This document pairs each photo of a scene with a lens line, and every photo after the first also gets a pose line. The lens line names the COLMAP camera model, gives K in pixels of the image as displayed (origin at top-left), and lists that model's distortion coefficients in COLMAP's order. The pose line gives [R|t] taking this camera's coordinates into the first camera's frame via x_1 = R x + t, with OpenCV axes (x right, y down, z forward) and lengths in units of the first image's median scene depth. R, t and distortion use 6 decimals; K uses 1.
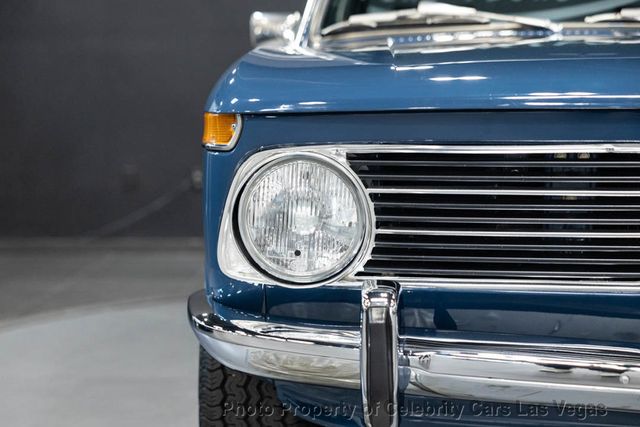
lens RADIAL K [[1256.8, 0, 318.0], [0, 1256.8, 210.5], [0, 0, 1]] dist [-0.365397, 0.000000]
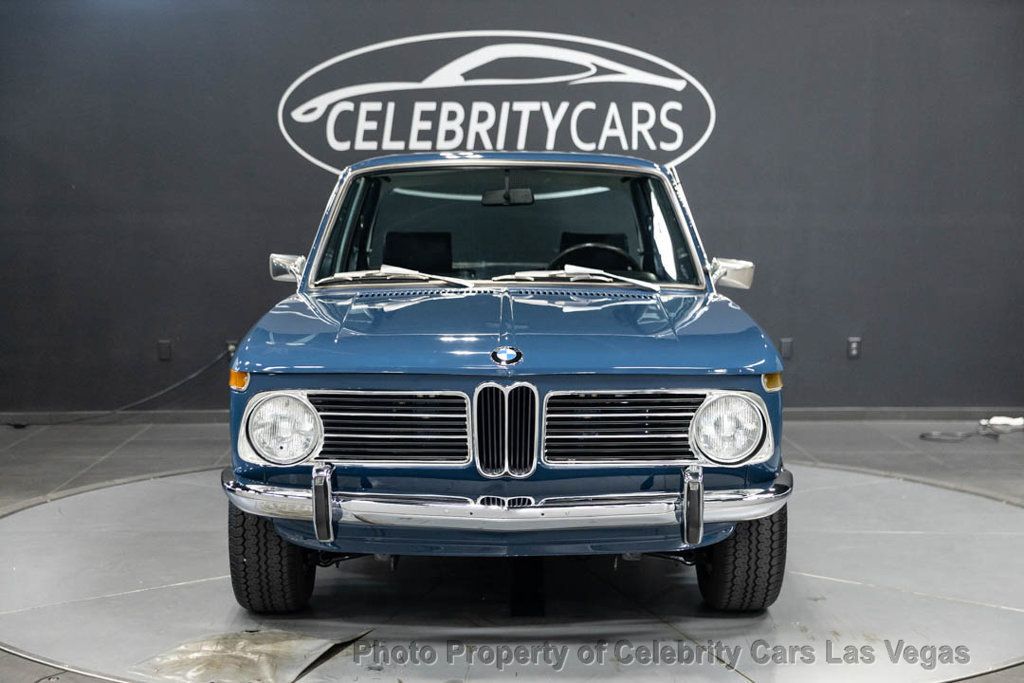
lens RADIAL K [[1611.0, 0, 513.8], [0, 1611.0, 345.2], [0, 0, 1]] dist [-0.066057, 0.000000]
pose [[0.997314, -0.007323, 0.072880, 0.150947], [0.007221, 0.999973, 0.001656, -0.116602], [-0.072890, -0.001125, 0.997339, -1.360254]]
